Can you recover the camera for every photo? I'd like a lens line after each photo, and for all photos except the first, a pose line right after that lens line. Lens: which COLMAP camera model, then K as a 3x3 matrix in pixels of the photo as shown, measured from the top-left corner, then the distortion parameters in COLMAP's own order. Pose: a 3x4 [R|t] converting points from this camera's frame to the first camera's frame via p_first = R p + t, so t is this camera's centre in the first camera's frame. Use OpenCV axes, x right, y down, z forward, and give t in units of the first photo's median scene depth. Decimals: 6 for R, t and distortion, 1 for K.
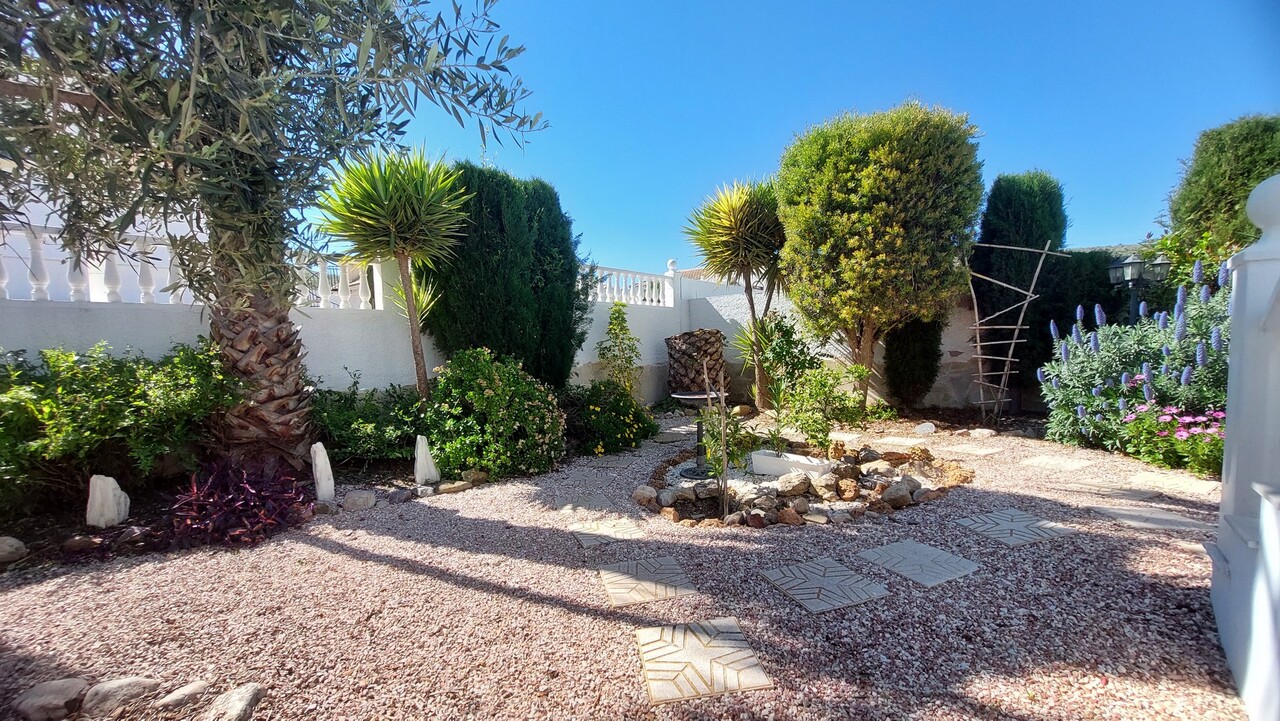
lens RADIAL K [[506.3, 0, 624.0], [0, 506.3, 382.7], [0, 0, 1]] dist [-0.002094, -0.005772]
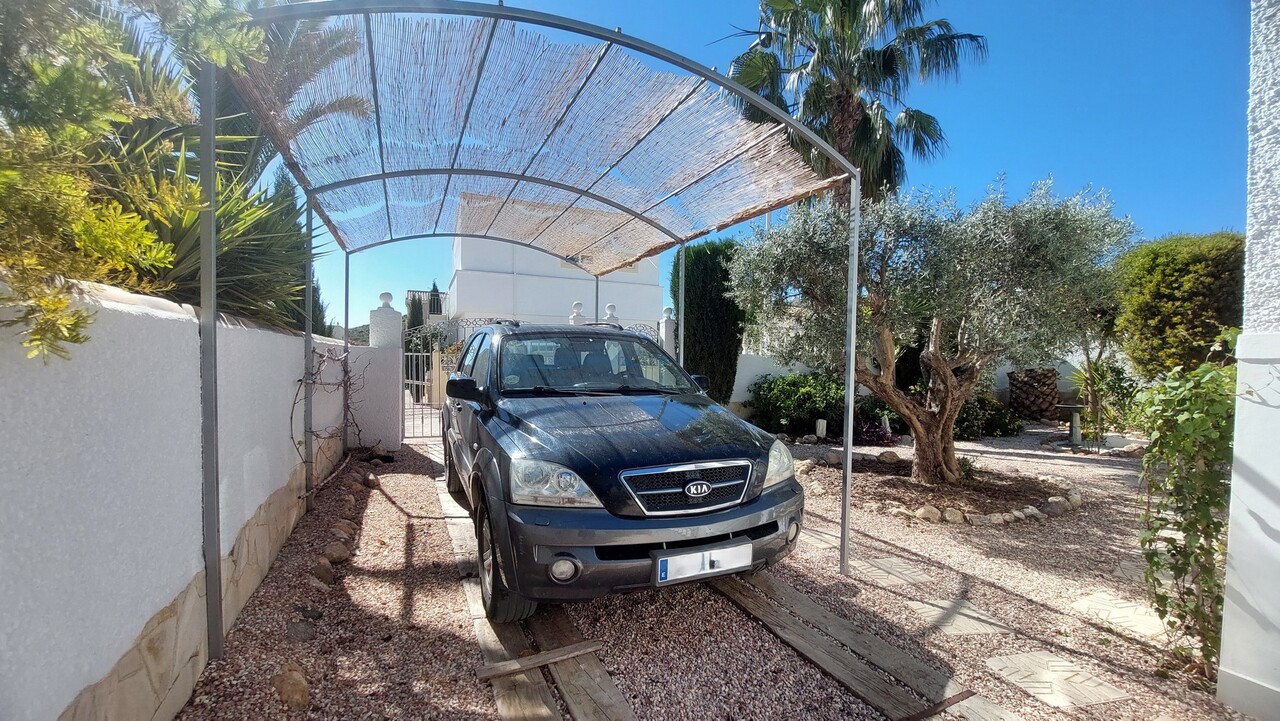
lens RADIAL K [[506.3, 0, 624.0], [0, 506.3, 382.7], [0, 0, 1]] dist [-0.002094, -0.005772]
pose [[0.908562, 0.039143, -0.415911, -0.470782], [-0.057779, 0.997806, -0.032312, 0.076953], [0.413734, 0.053389, 0.908831, -1.156557]]
